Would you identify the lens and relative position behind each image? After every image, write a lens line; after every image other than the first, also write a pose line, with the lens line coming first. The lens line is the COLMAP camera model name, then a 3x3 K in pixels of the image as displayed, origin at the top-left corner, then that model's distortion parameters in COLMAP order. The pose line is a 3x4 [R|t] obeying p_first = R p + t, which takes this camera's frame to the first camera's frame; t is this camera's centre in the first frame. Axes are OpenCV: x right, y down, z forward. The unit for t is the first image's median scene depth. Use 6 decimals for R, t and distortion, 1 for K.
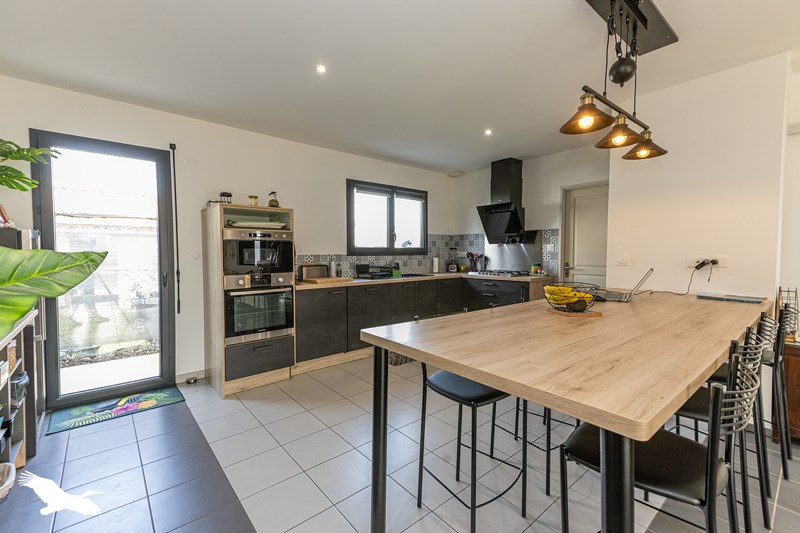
lens RADIAL K [[353.2, 0, 400.0], [0, 353.2, 266.5], [0, 0, 1]] dist [0.094699, -0.054798]
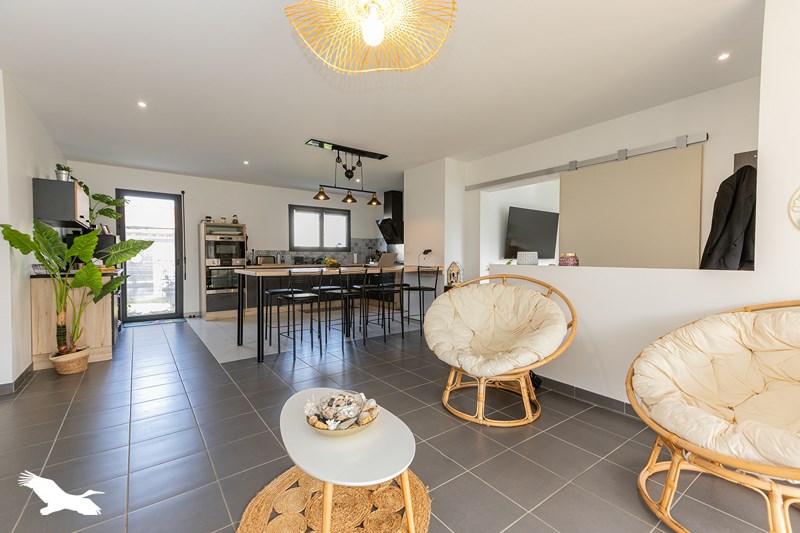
lens RADIAL K [[353.2, 0, 400.0], [0, 353.2, 266.5], [0, 0, 1]] dist [0.094699, -0.054798]
pose [[0.998360, 0.000994, -0.057247, 0.598330], [-0.001877, 0.999880, -0.015371, 0.084285], [0.057225, 0.015453, 0.998242, -0.798524]]
